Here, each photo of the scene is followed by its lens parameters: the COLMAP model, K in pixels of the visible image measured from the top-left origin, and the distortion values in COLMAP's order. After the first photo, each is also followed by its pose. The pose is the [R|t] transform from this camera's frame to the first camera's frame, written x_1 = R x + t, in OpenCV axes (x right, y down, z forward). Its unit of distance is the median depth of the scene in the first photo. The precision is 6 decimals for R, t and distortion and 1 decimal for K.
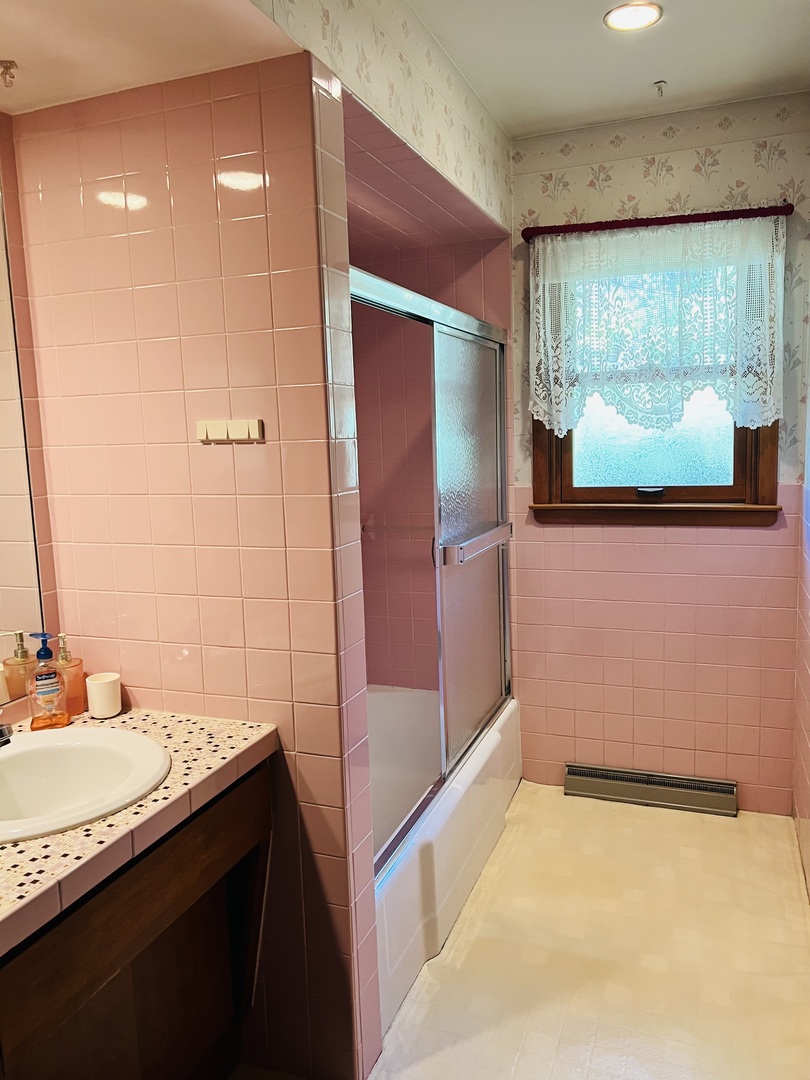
lens RADIAL K [[808.5, 0, 405.0], [0, 808.5, 540.0], [0, 0, 1]] dist [0.086850, -0.119312]
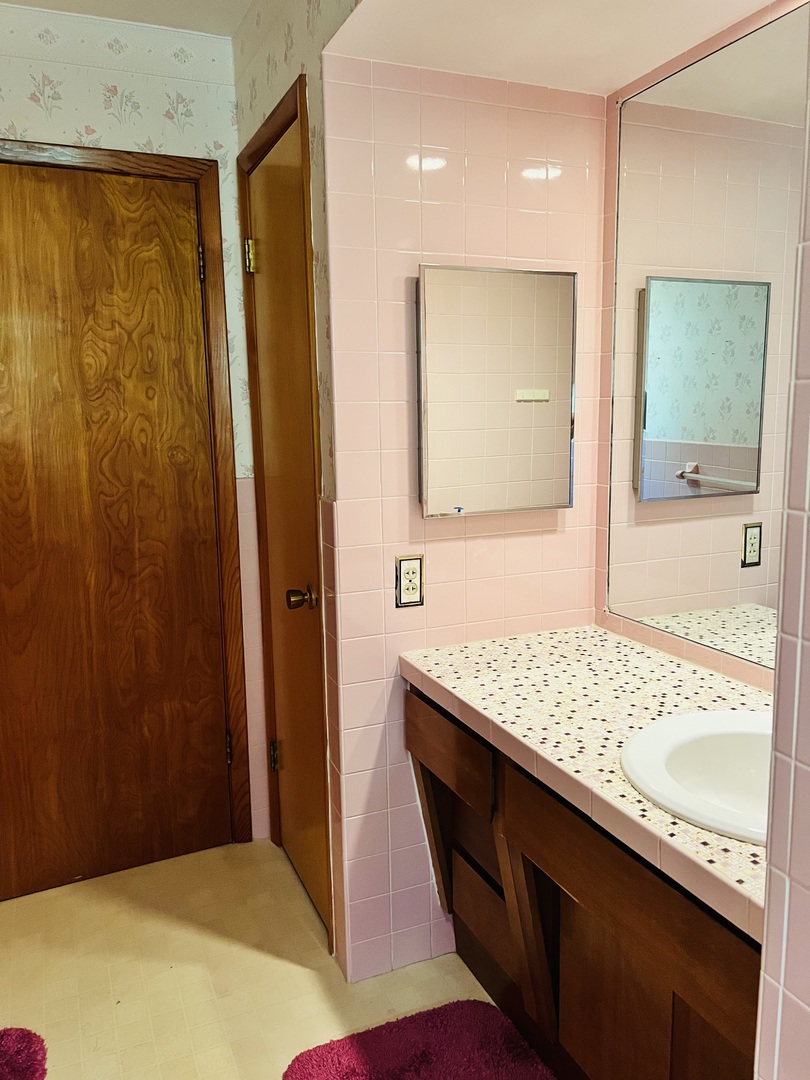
lens RADIAL K [[808.5, 0, 405.0], [0, 808.5, 540.0], [0, 0, 1]] dist [0.086850, -0.119312]
pose [[-0.704791, 0.164956, -0.689971, 0.472153], [-0.054019, 0.957288, 0.284045, -0.214528], [0.707356, 0.237464, -0.665777, 1.431054]]
